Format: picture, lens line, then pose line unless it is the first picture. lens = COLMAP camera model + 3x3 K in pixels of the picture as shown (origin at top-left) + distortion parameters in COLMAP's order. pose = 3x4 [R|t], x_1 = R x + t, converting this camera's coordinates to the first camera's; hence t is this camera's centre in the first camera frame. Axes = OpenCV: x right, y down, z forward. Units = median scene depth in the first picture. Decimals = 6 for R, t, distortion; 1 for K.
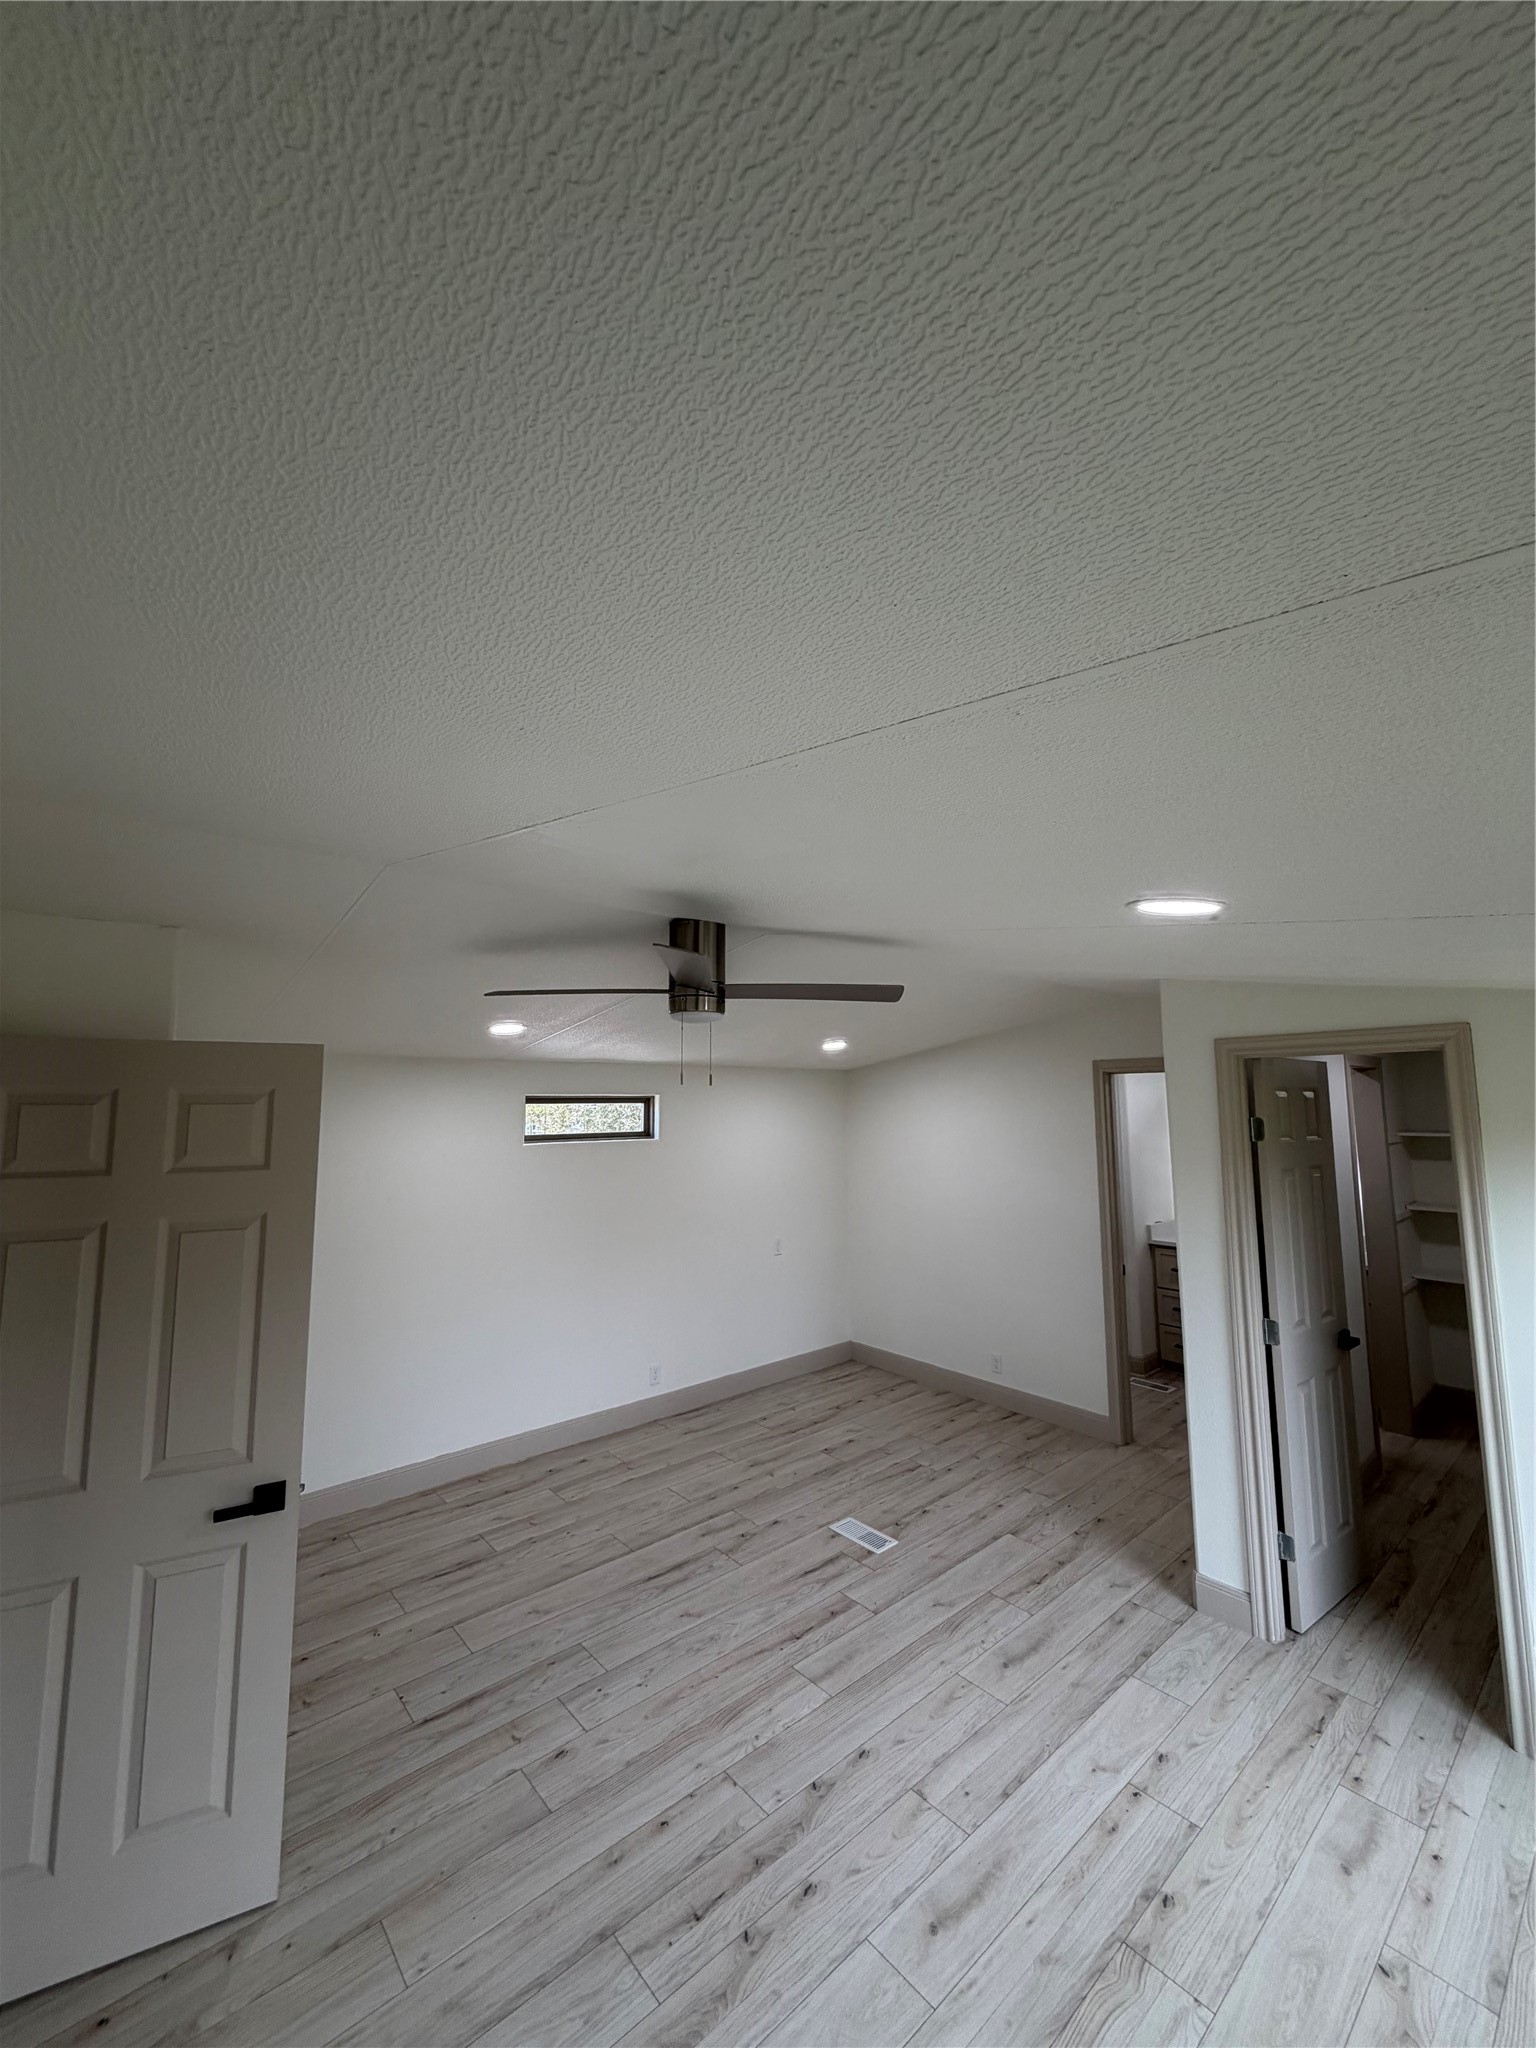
lens RADIAL K [[814.3, 0, 769.2], [0, 814.3, 1017.0], [0, 0, 1]] dist [-0.001790, 0.000594]
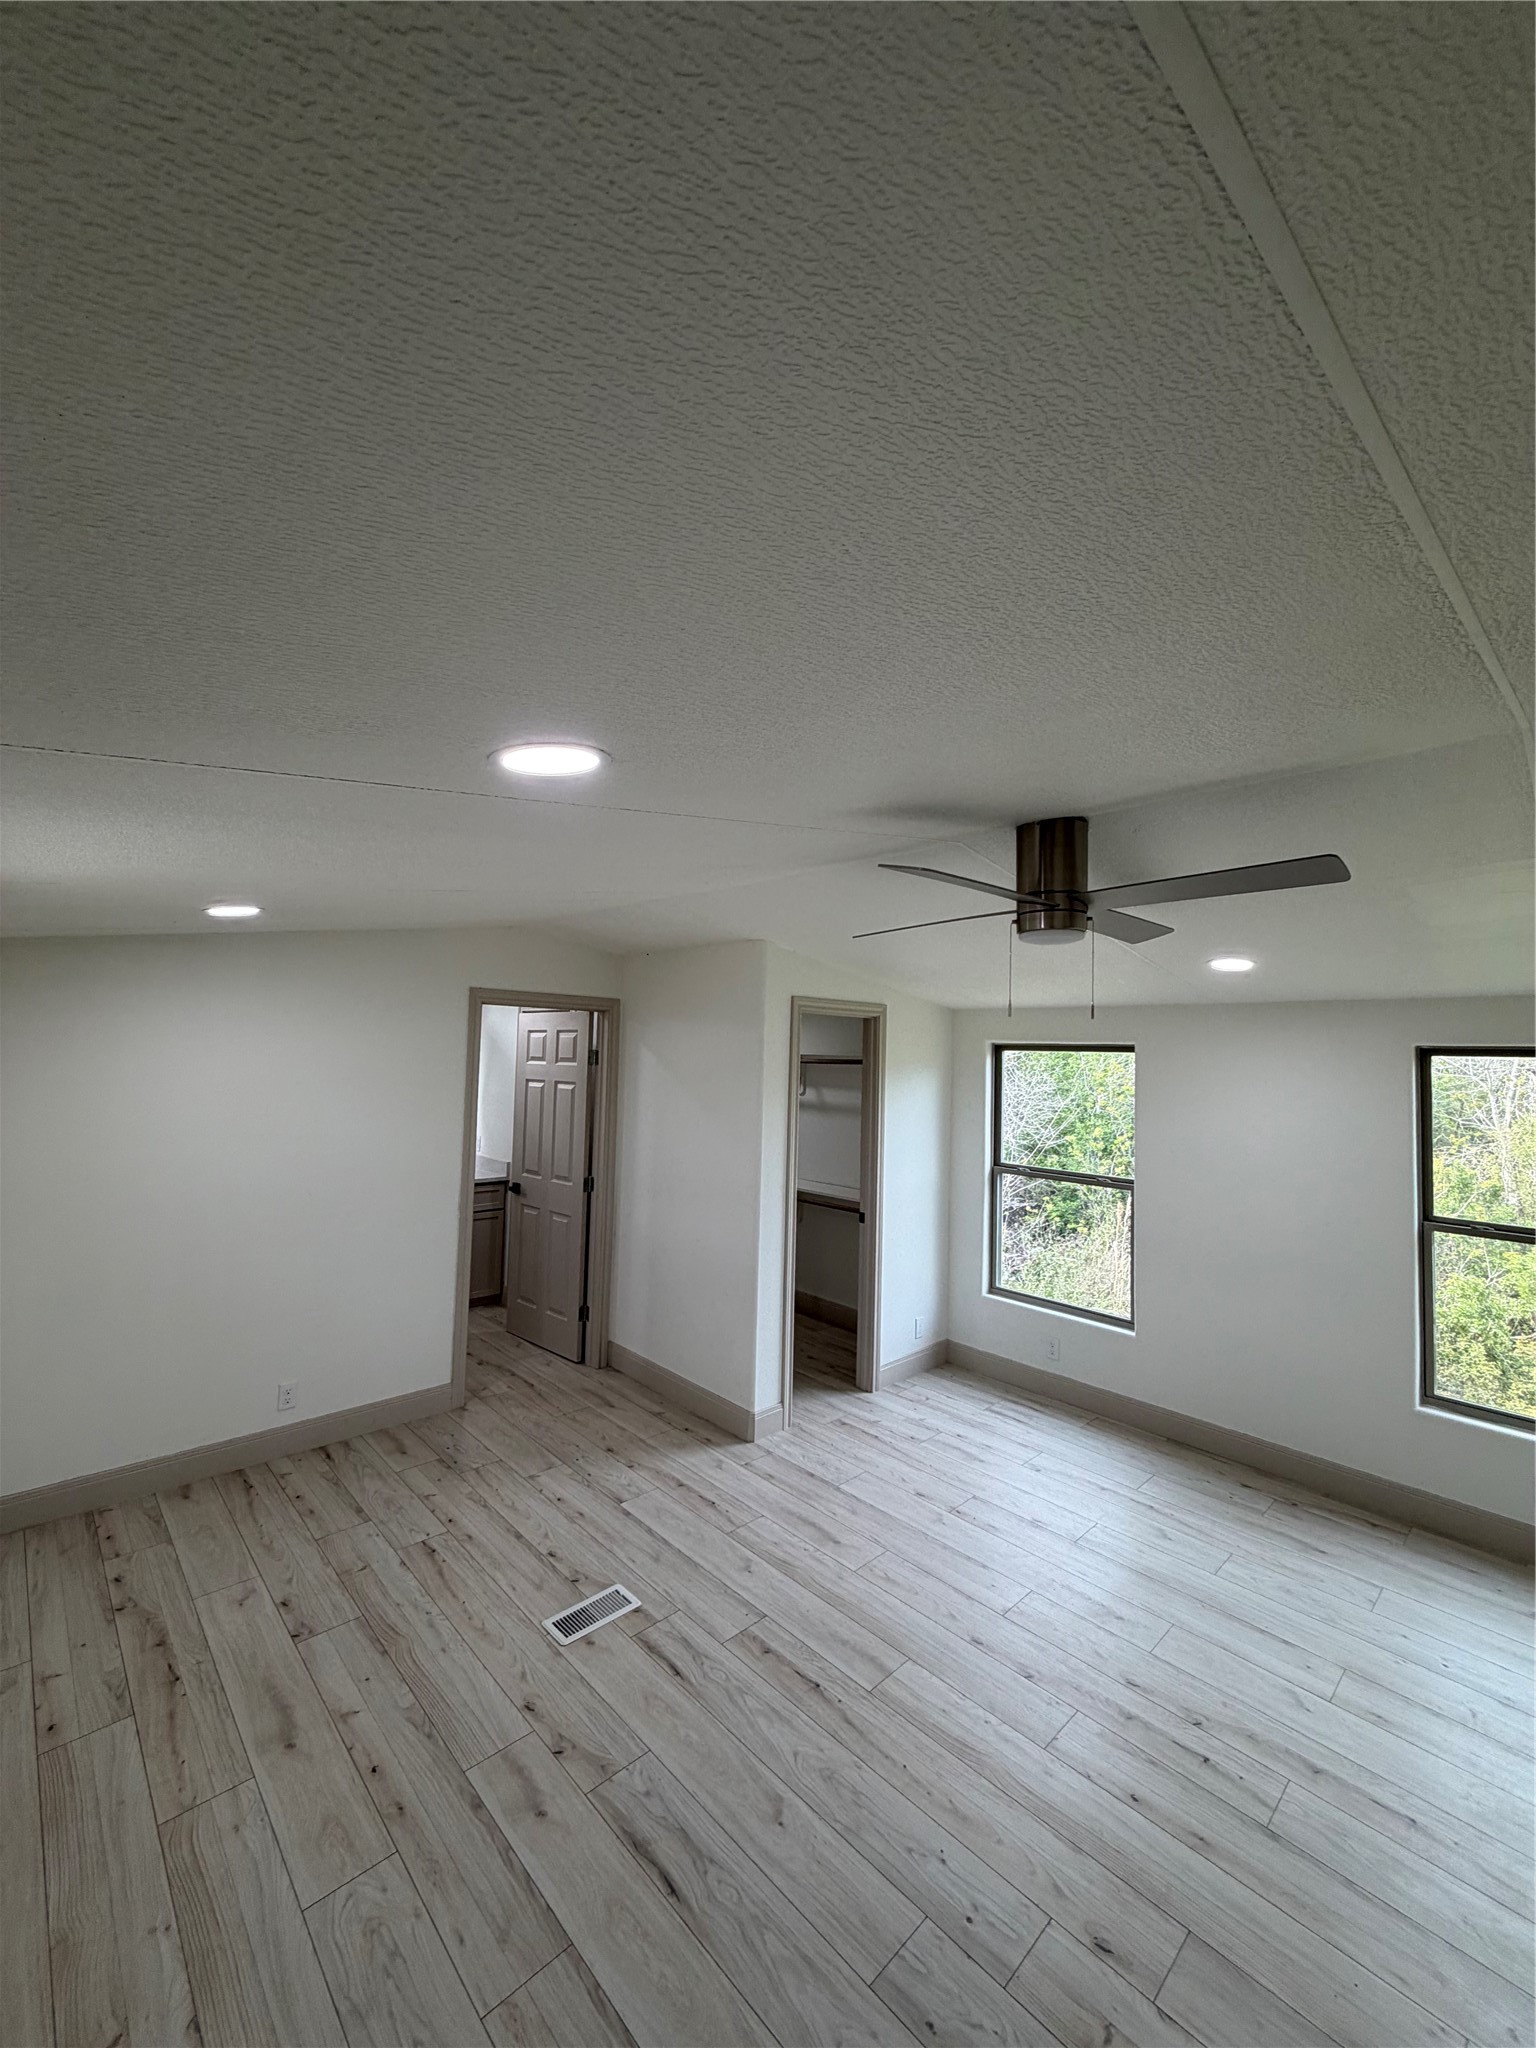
lens RADIAL K [[814.3, 0, 769.2], [0, 814.3, 1017.0], [0, 0, 1]] dist [-0.001790, 0.000594]
pose [[-0.045348, 0.051369, 0.997650, -0.713819], [-0.134752, 0.989235, -0.057060, 0.132271], [-0.989841, -0.137022, -0.037937, 1.025716]]
